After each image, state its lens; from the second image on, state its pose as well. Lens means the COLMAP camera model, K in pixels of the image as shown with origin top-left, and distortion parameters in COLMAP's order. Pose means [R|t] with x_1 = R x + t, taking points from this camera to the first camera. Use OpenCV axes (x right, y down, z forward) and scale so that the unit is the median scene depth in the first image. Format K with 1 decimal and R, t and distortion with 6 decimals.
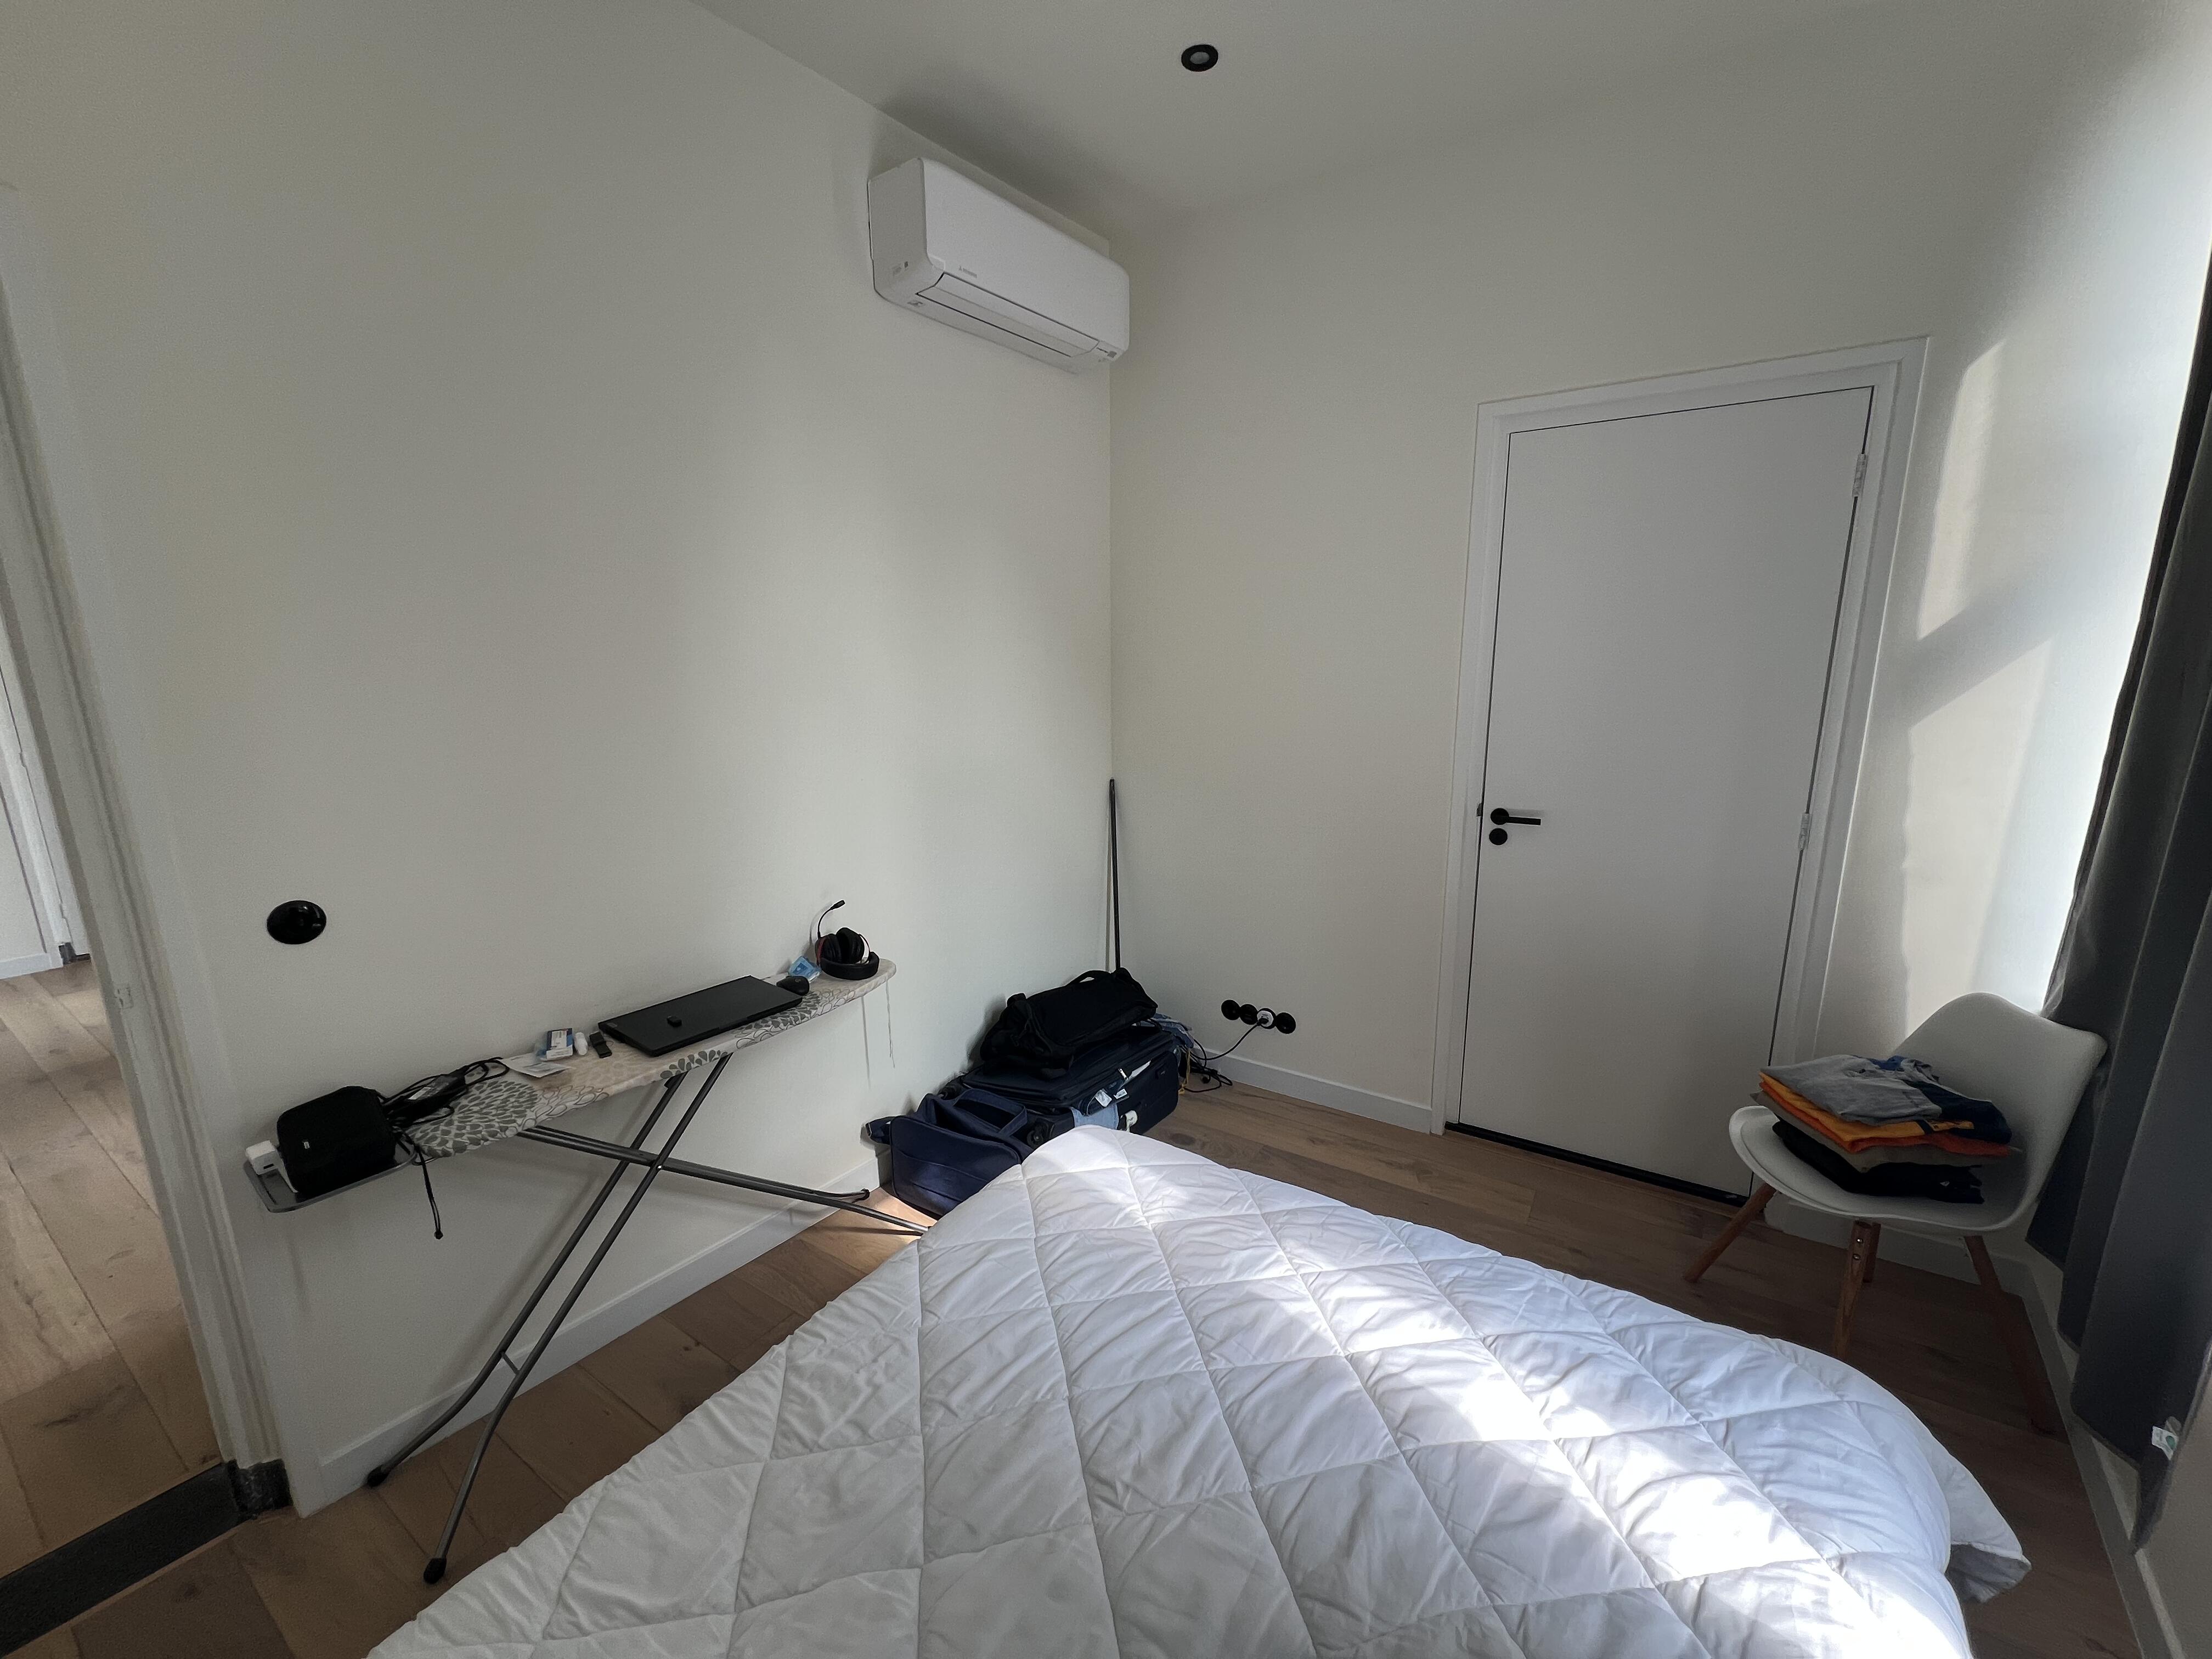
lens RADIAL K [[876.3, 0, 1115.1], [0, 876.3, 838.4], [0, 0, 1]] dist [-0.000727, 0.000270]
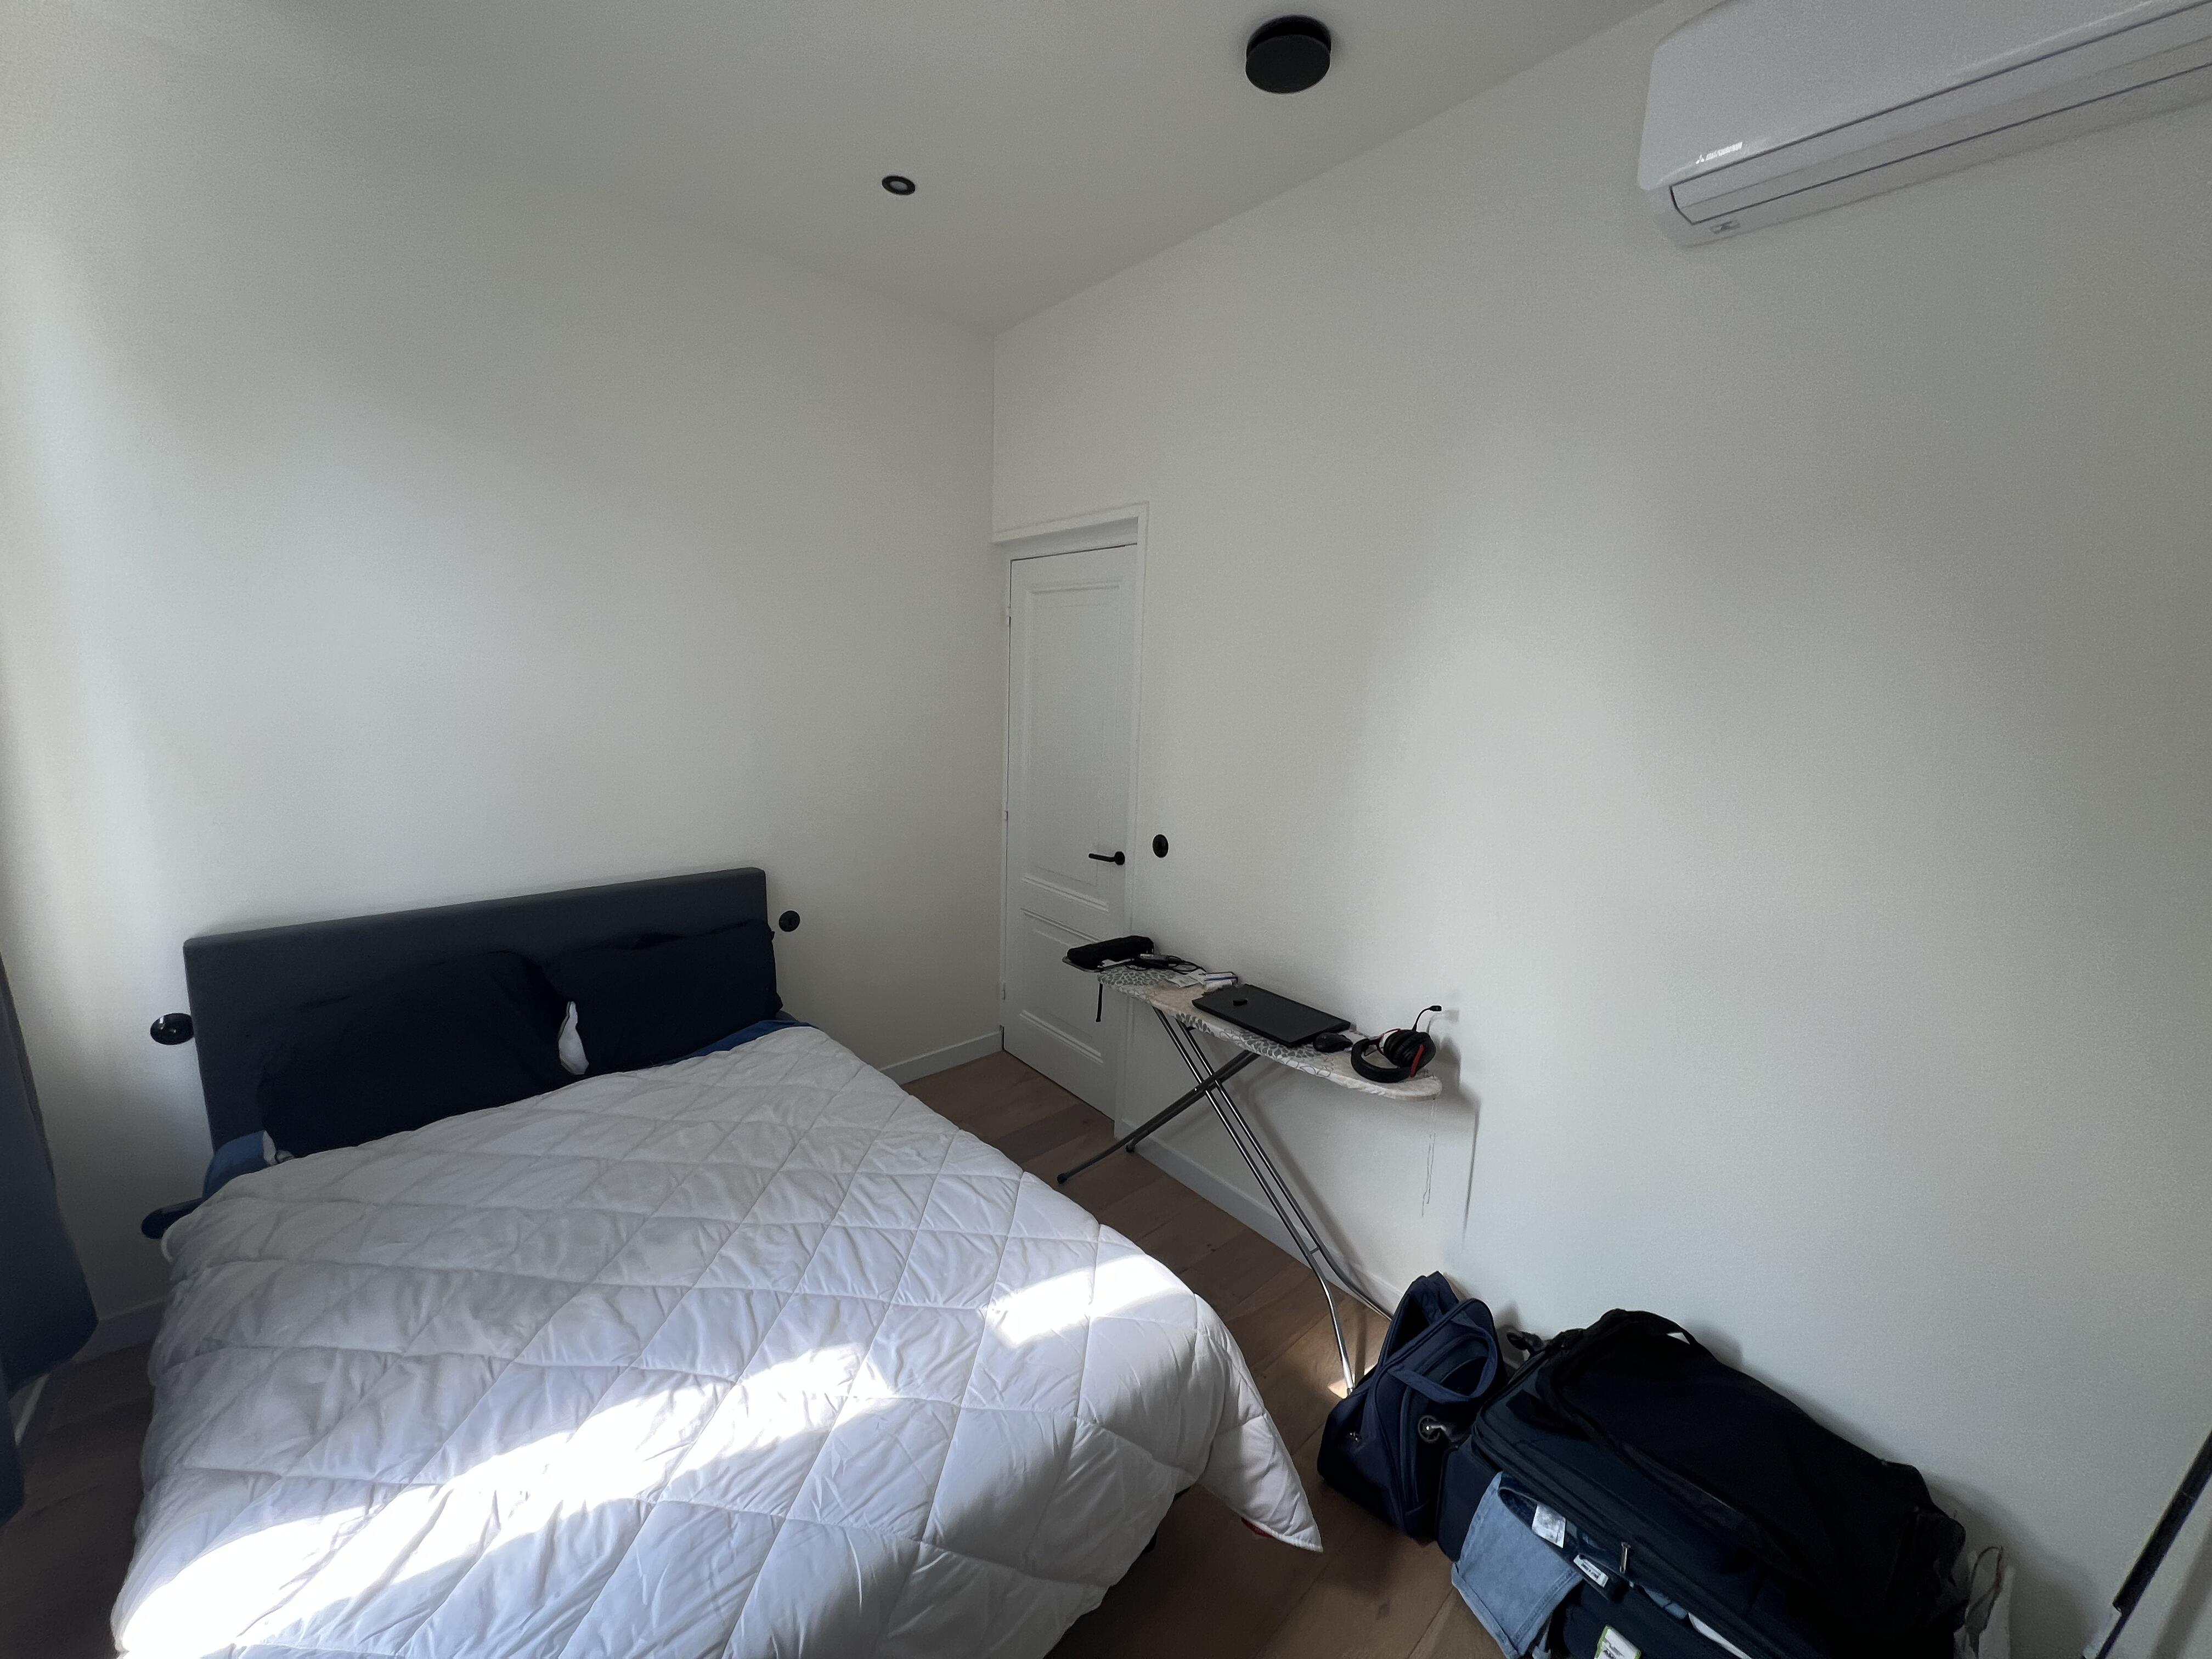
lens RADIAL K [[876.3, 0, 1114.1], [0, 876.3, 830.5], [0, 0, 1]] dist [-0.000727, 0.000270]
pose [[-0.221374, 0.177045, -0.958983, 0.835967], [-0.228758, 0.946515, 0.227550, -0.320731], [0.947978, 0.269749, -0.169033, 1.119313]]
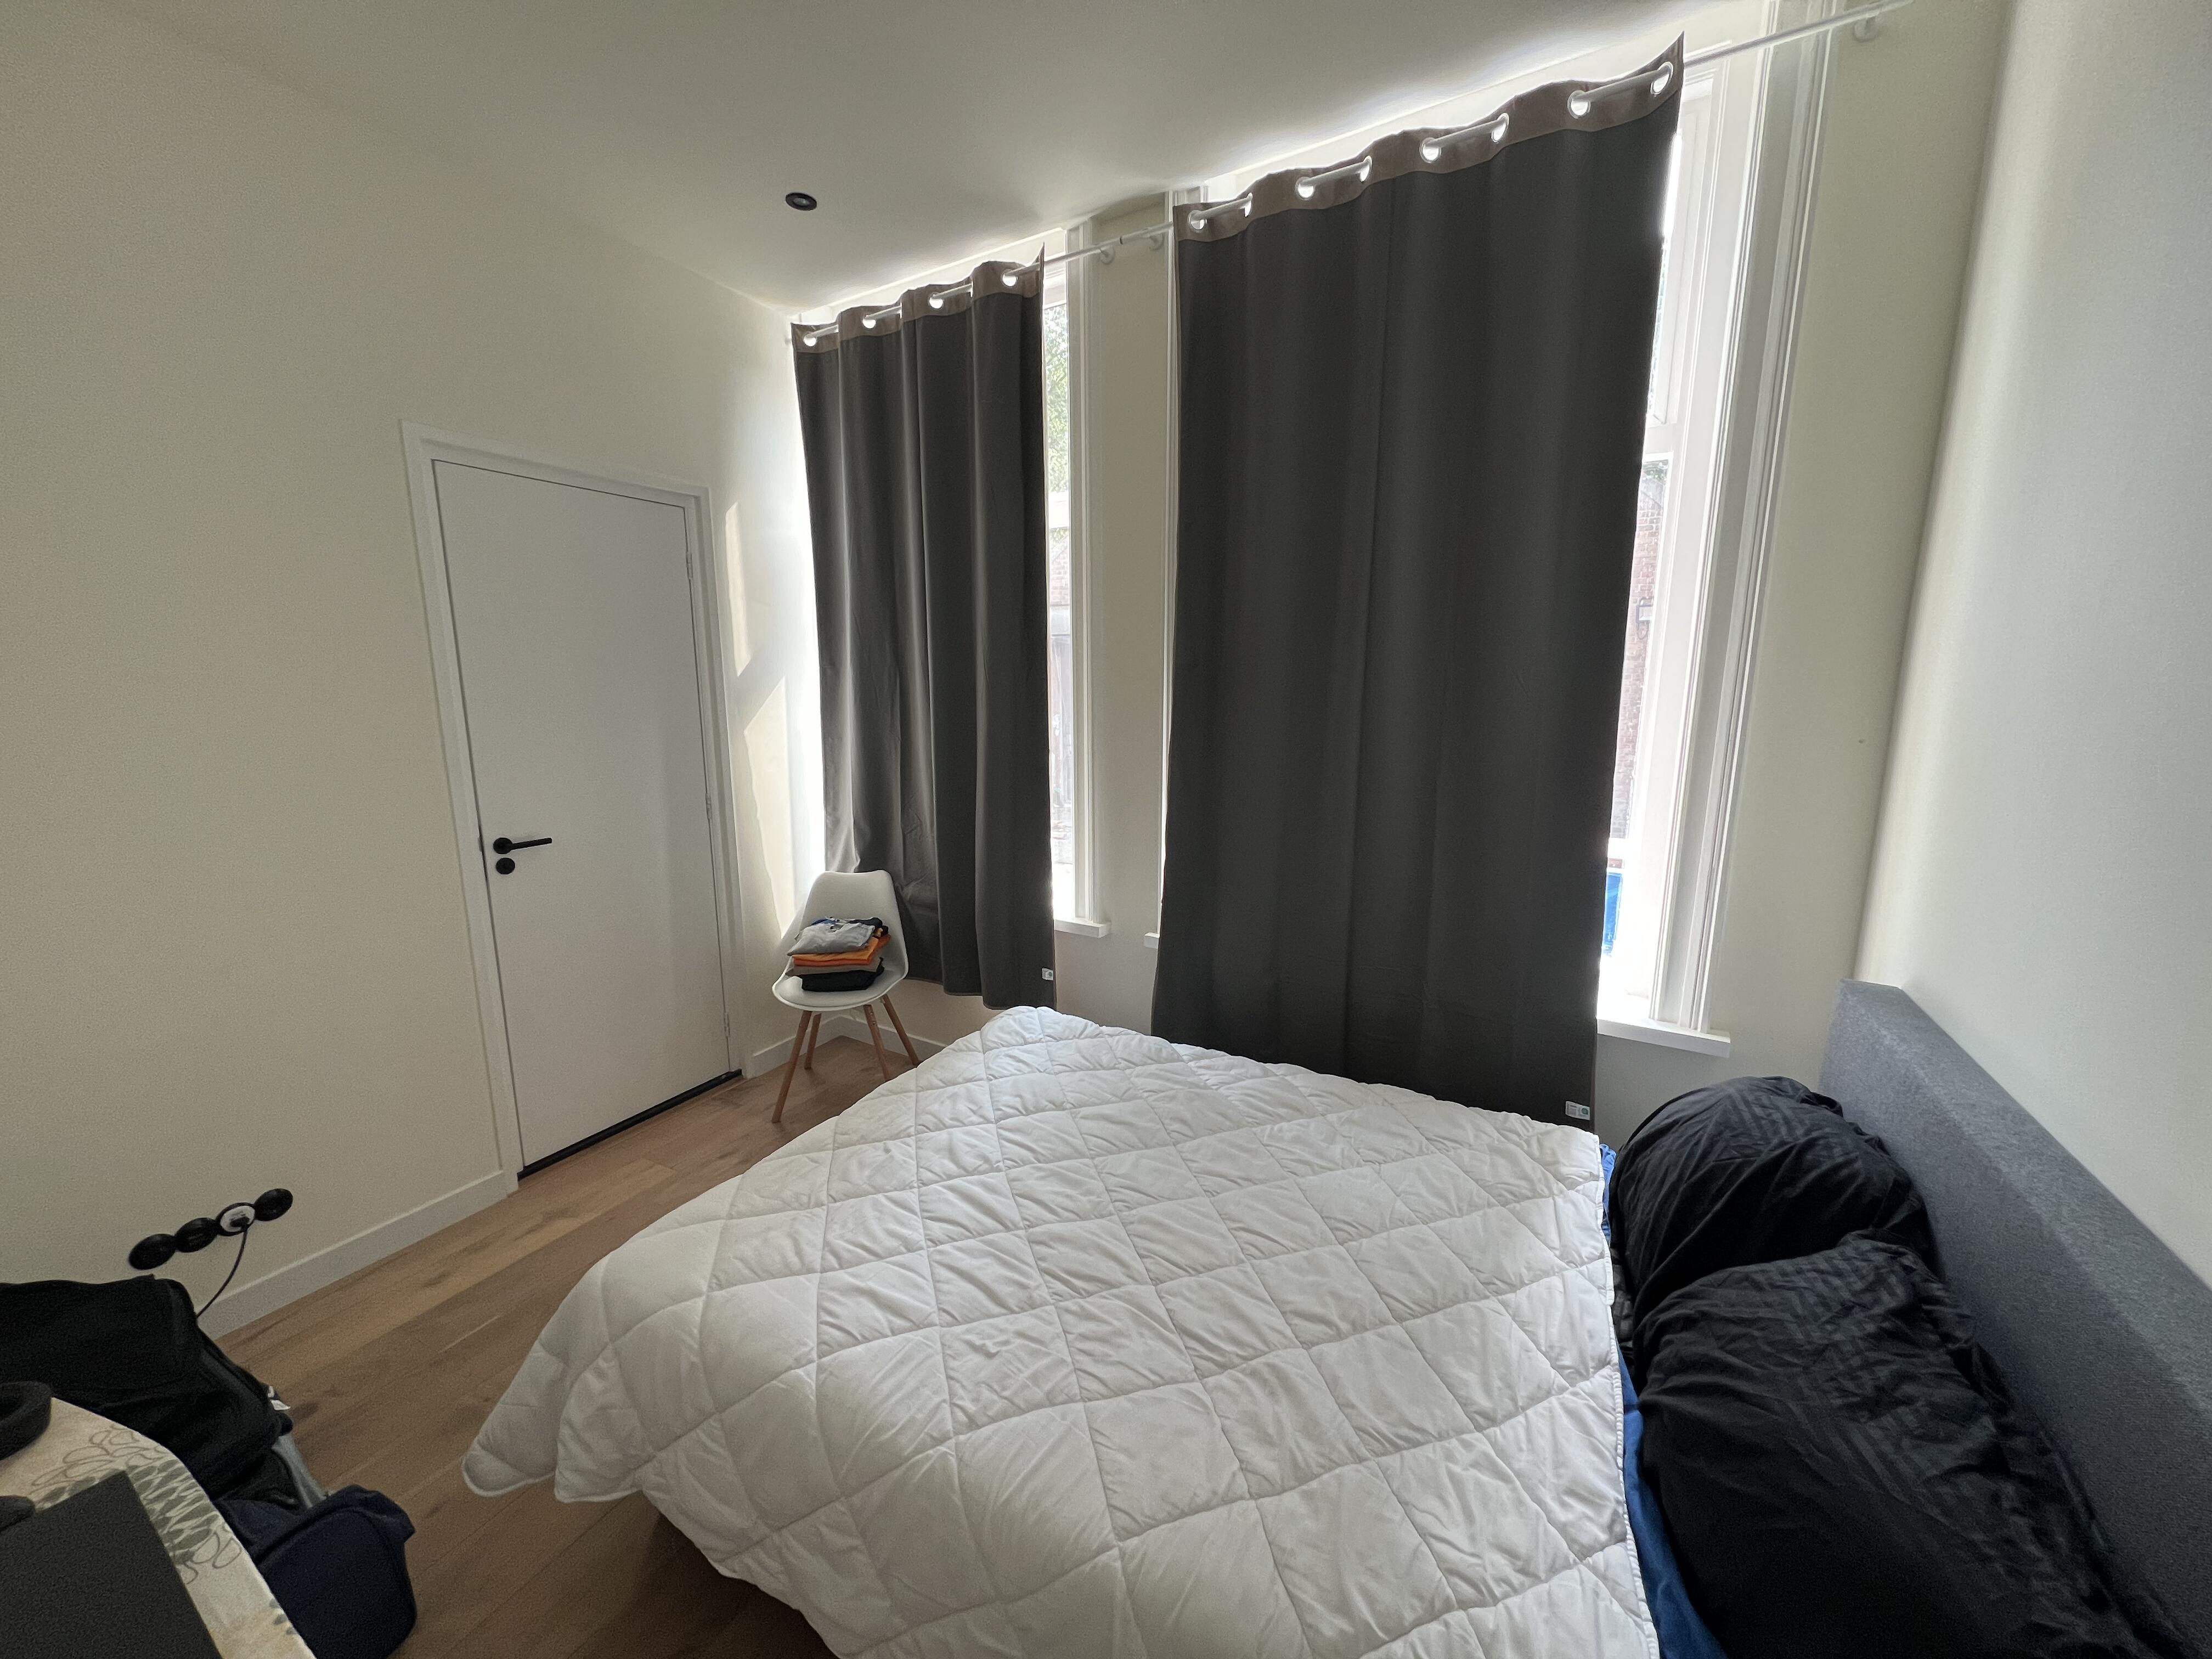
lens RADIAL K [[876.3, 0, 1106.7], [0, 876.3, 835.4], [0, 0, 1]] dist [-0.000727, 0.000270]
pose [[-0.091108, -0.161376, 0.982679, -0.607251], [0.206904, 0.962182, 0.177193, -0.071552], [-0.974110, 0.219463, -0.054273, 0.384016]]
